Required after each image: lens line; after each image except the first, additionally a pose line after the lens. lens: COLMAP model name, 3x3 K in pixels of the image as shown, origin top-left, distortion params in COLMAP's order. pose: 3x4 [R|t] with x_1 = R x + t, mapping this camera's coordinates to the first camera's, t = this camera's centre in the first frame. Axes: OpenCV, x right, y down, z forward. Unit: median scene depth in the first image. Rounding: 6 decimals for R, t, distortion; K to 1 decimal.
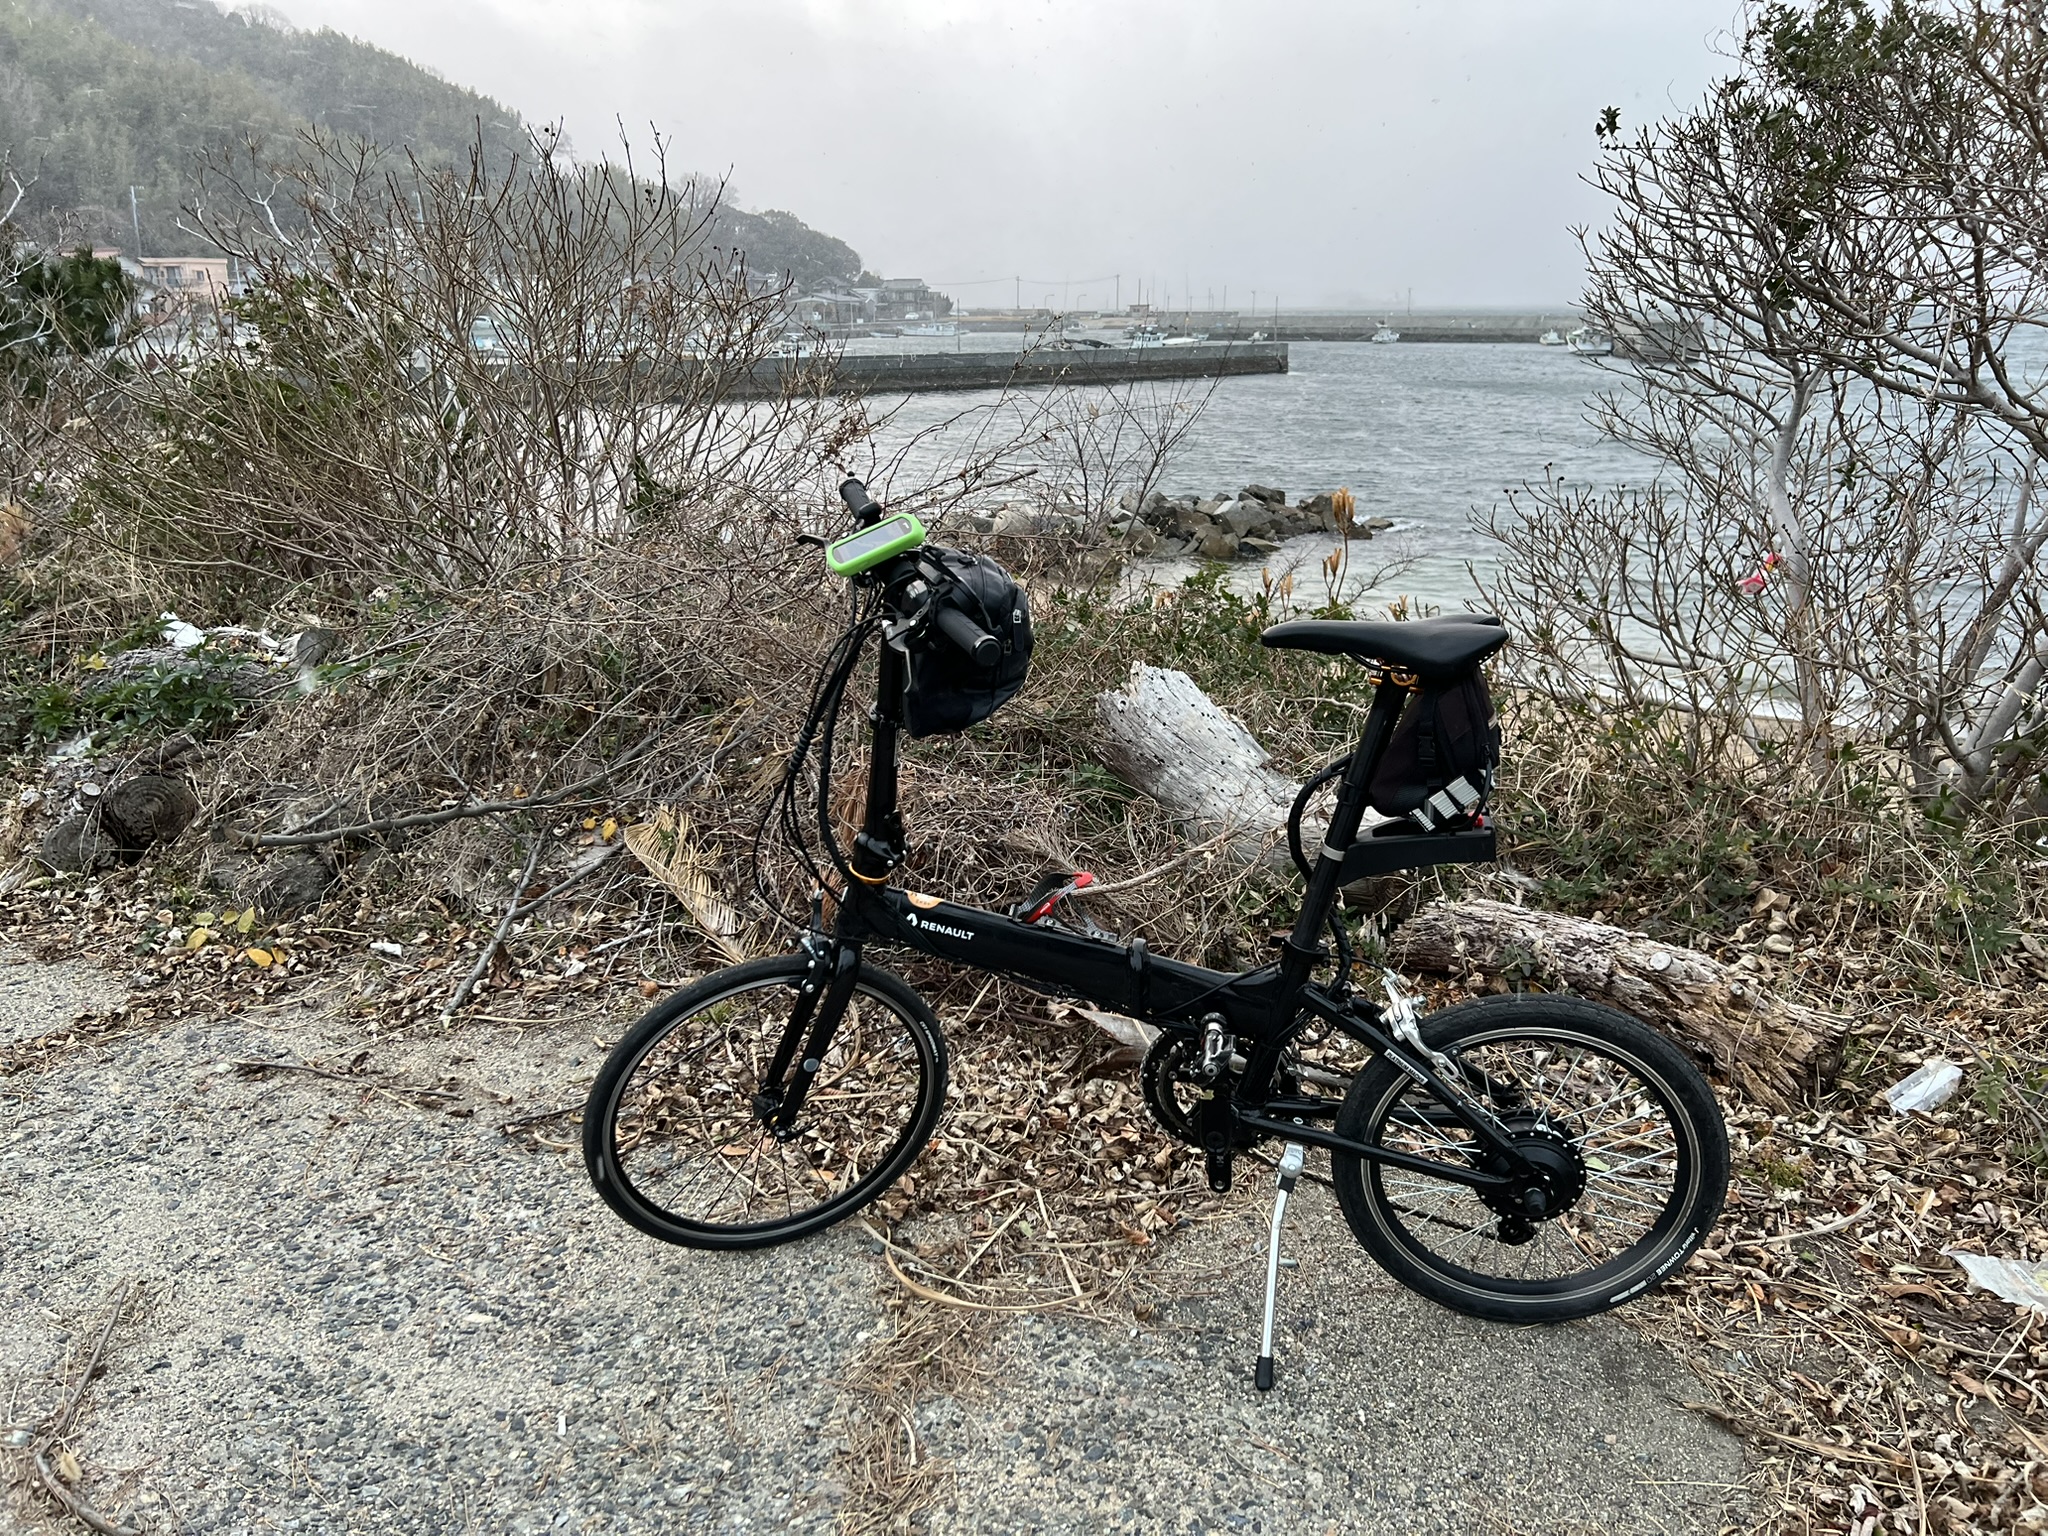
lens RADIAL K [[1523.3, 0, 1024.0], [0, 1523.3, 768.0], [0, 0, 1]] dist [0.054939, -0.057111]
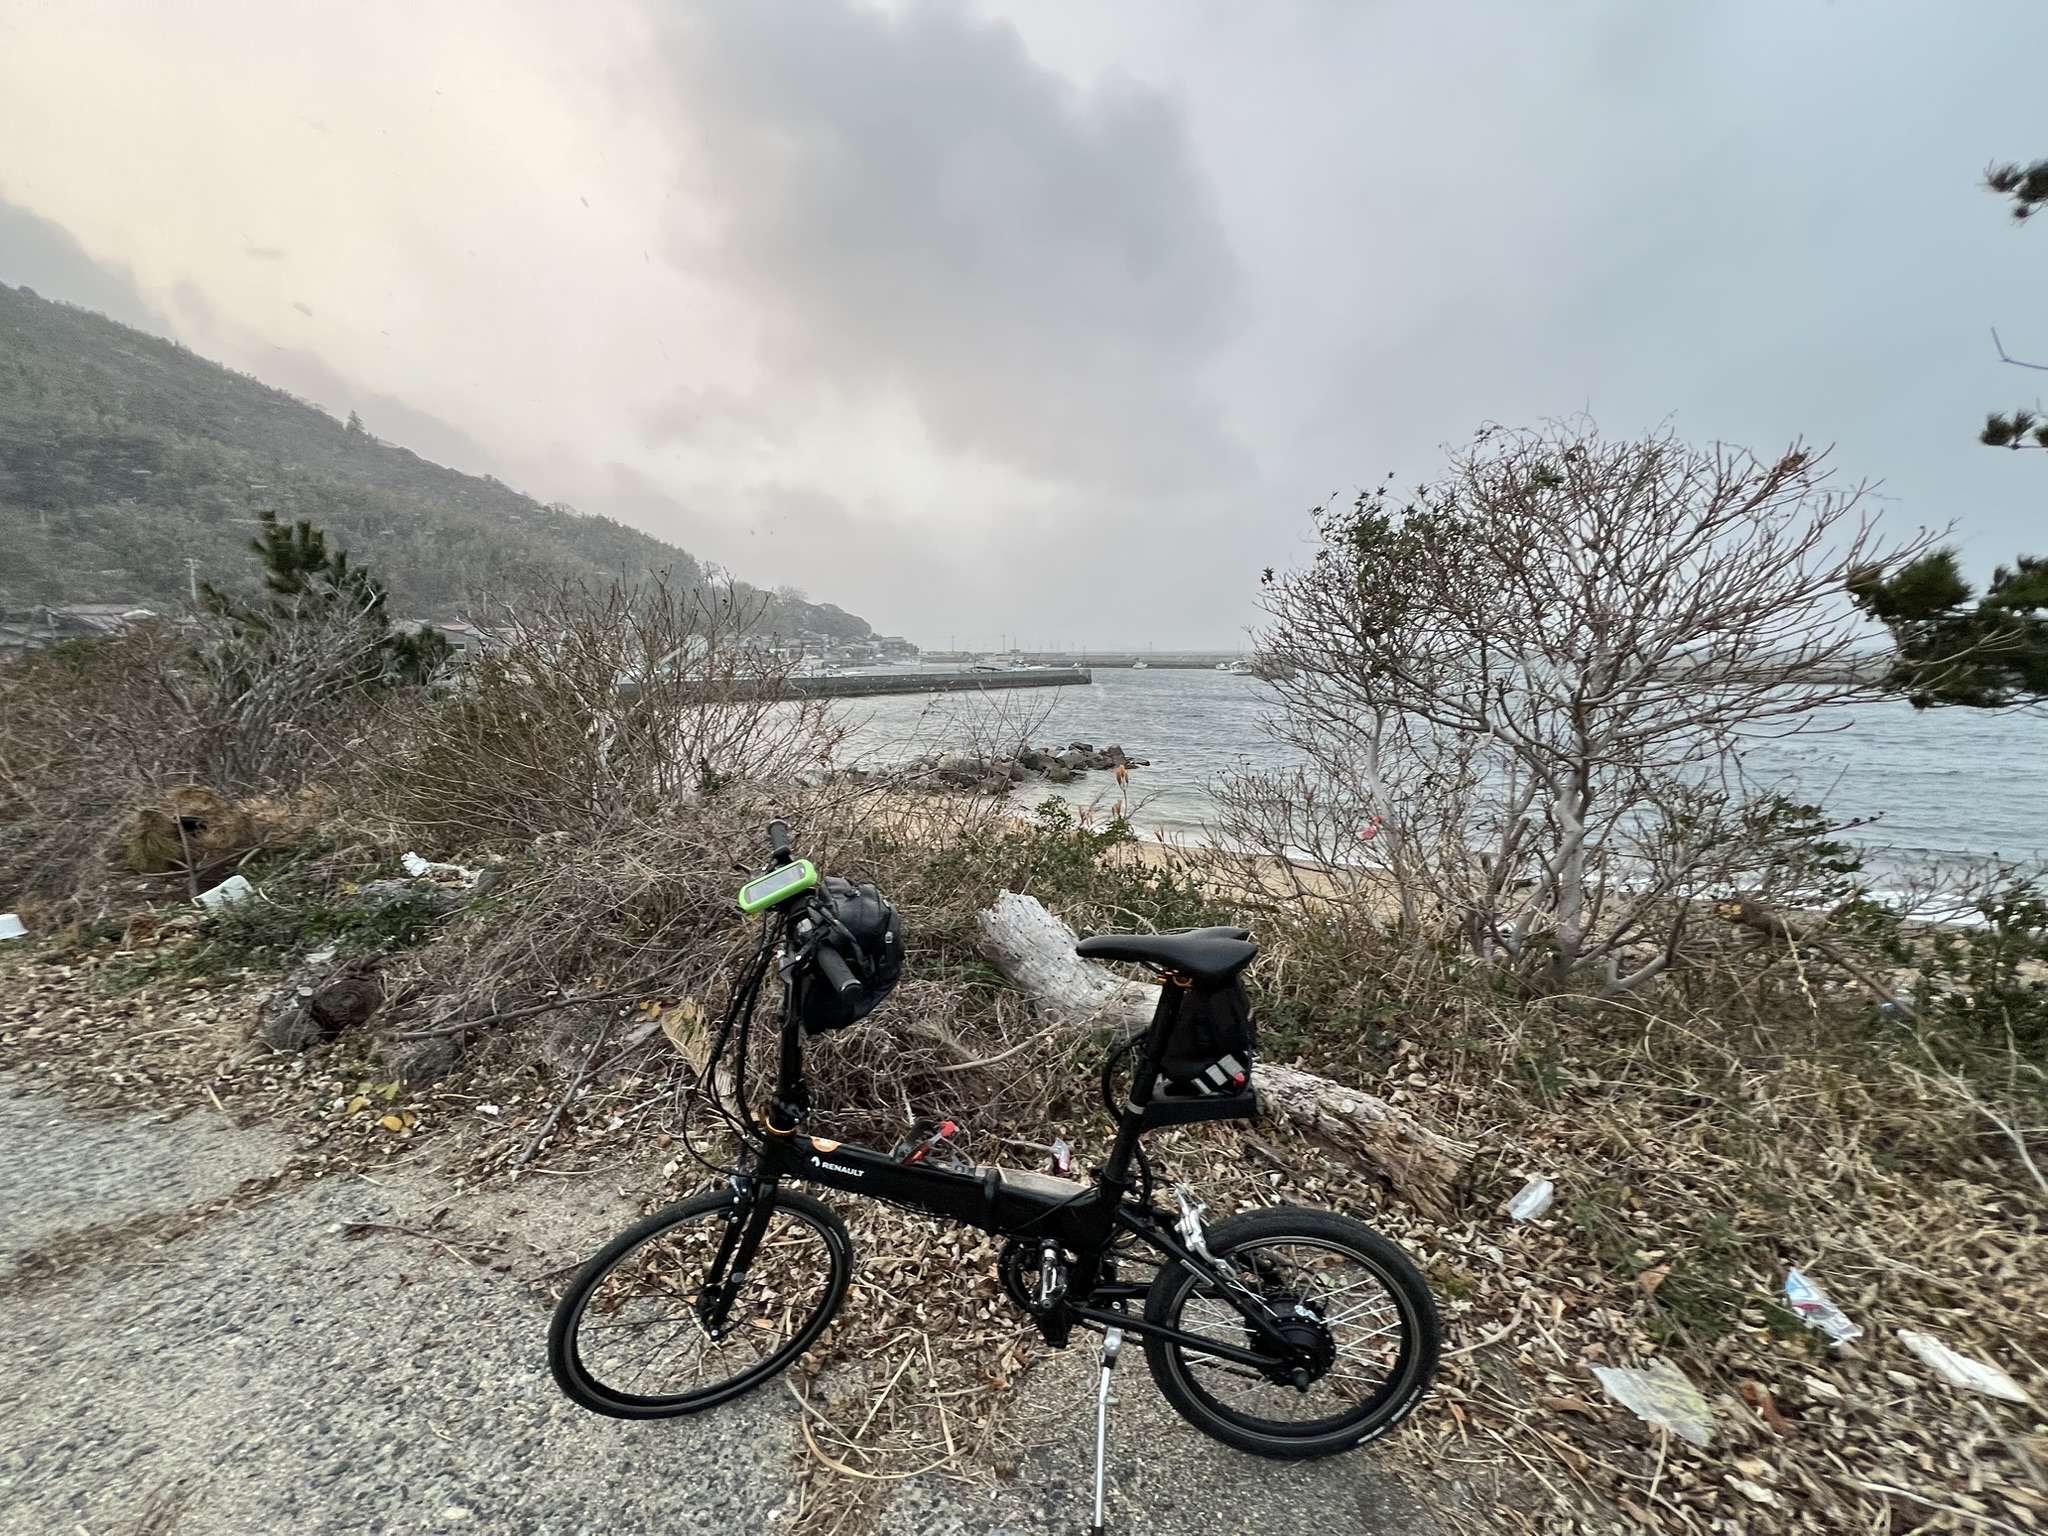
lens RADIAL K [[804.5, 0, 1014.9], [0, 804.5, 757.7], [0, 0, 1]] dist [-0.000228, 0.000271]
pose [[0.997514, -0.010551, 0.069679, 0.040653], [0.021418, 0.987349, -0.157111, -0.102036], [-0.067140, 0.158213, 0.985120, 0.208964]]
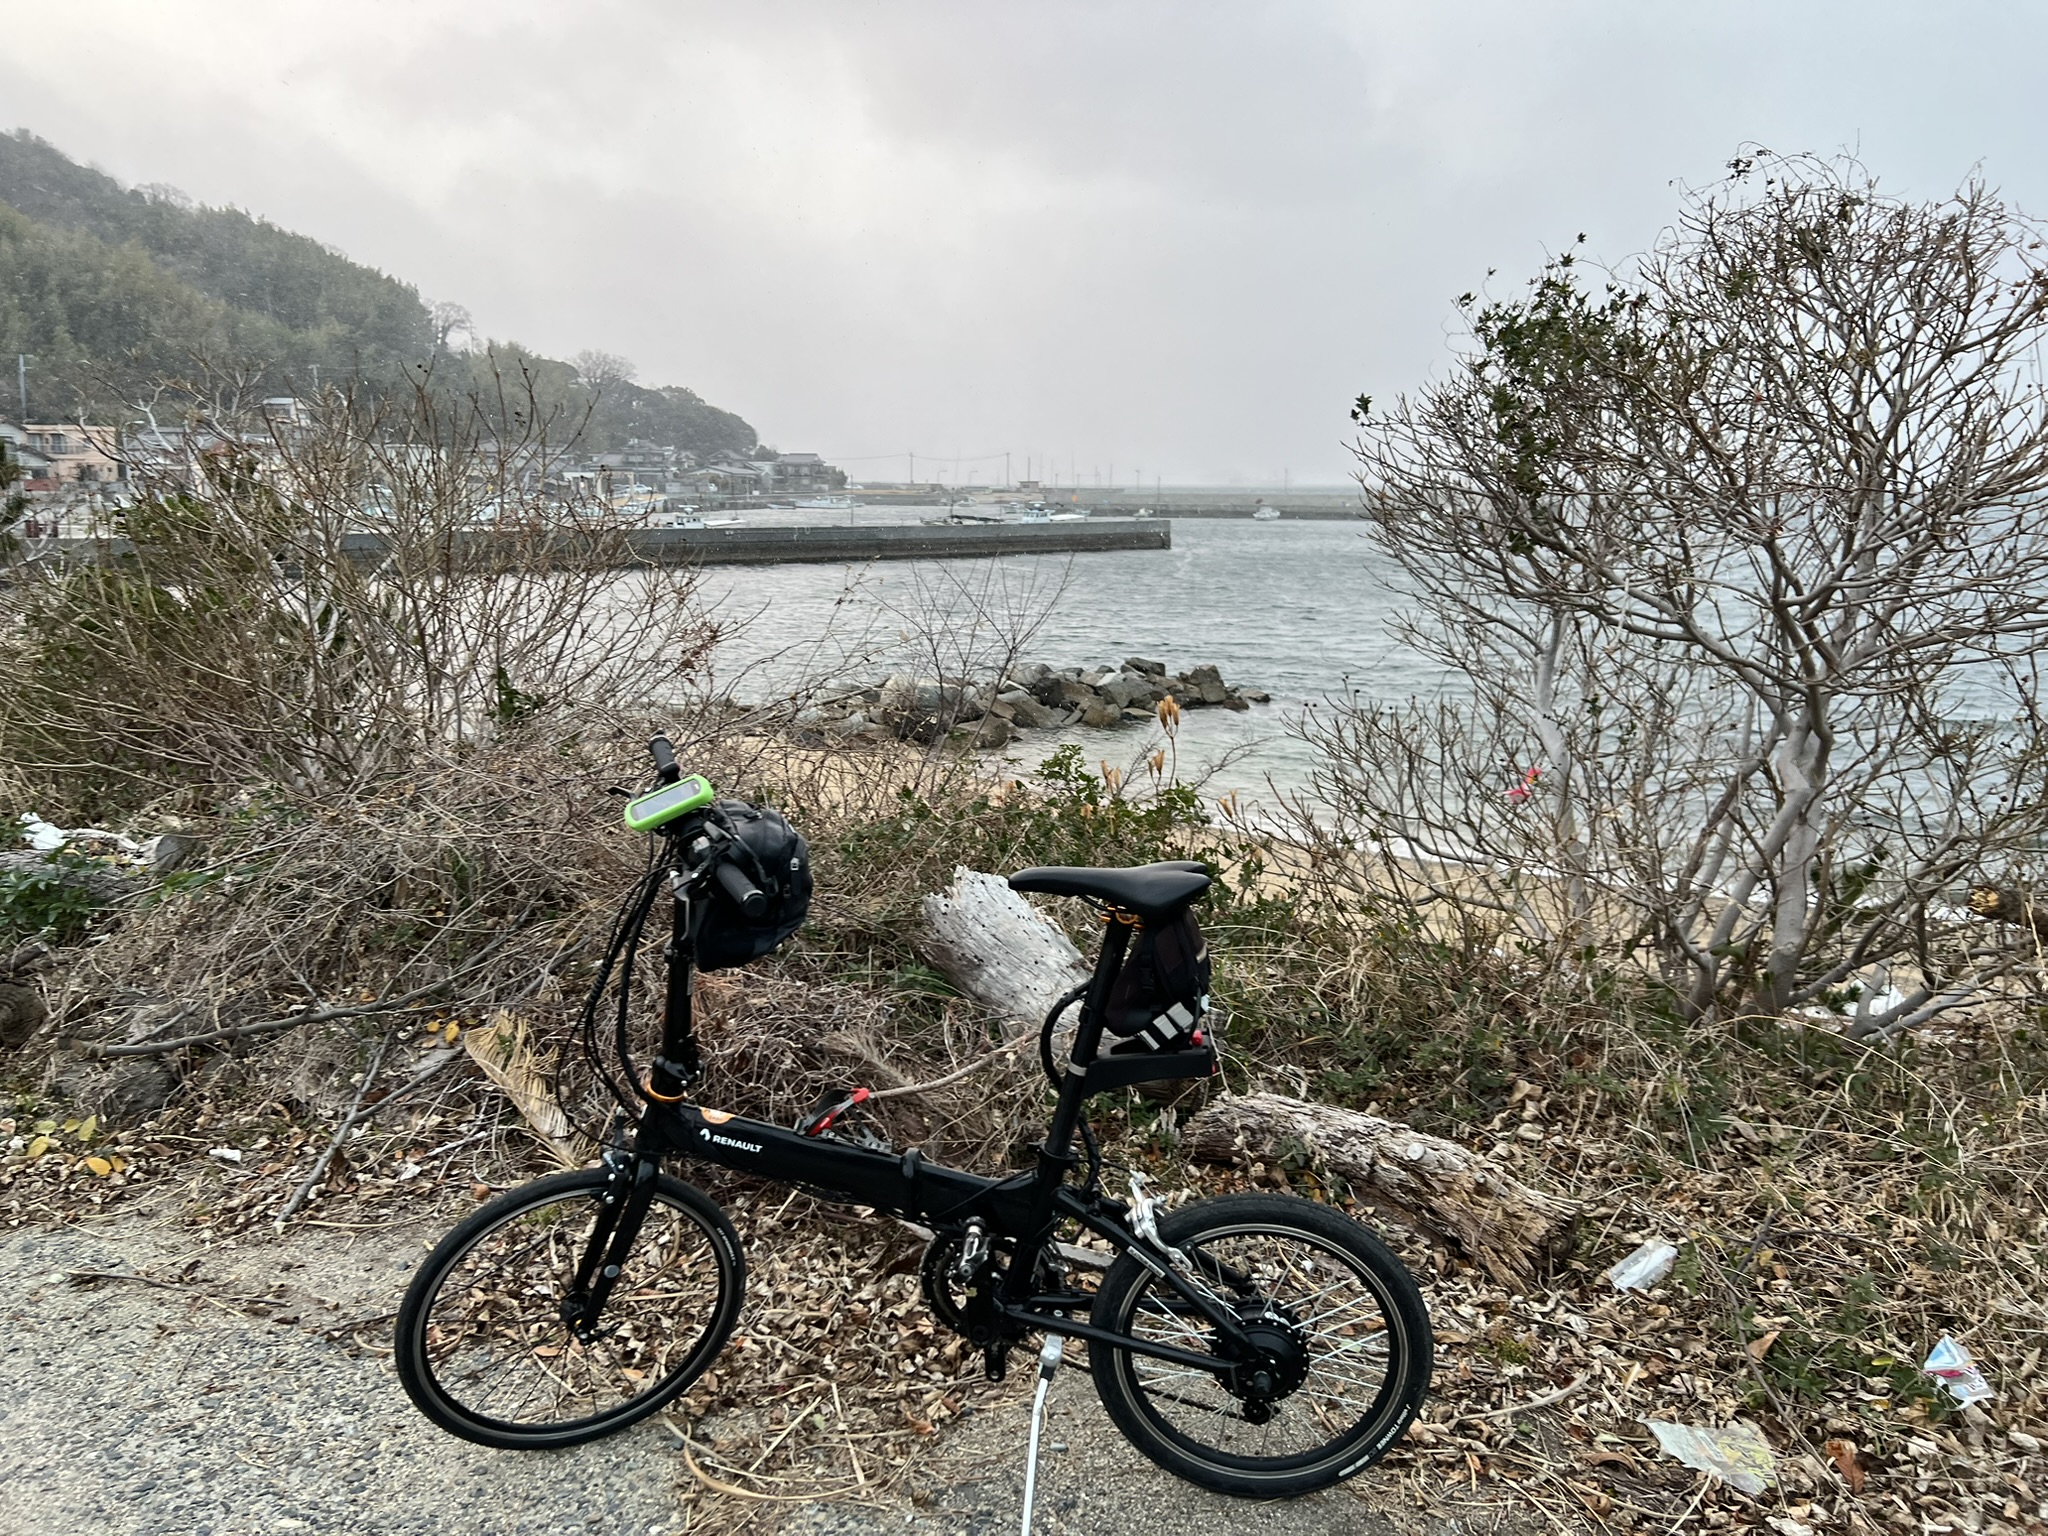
lens RADIAL K [[1524.1, 0, 1011.8], [0, 1524.1, 780.4], [0, 0, 1]] dist [0.072721, -0.081598]
pose [[0.998287, -0.000736, 0.058500, 0.066272], [0.006378, 0.995331, -0.096313, -0.037318], [-0.058156, 0.096521, 0.993630, -0.113058]]
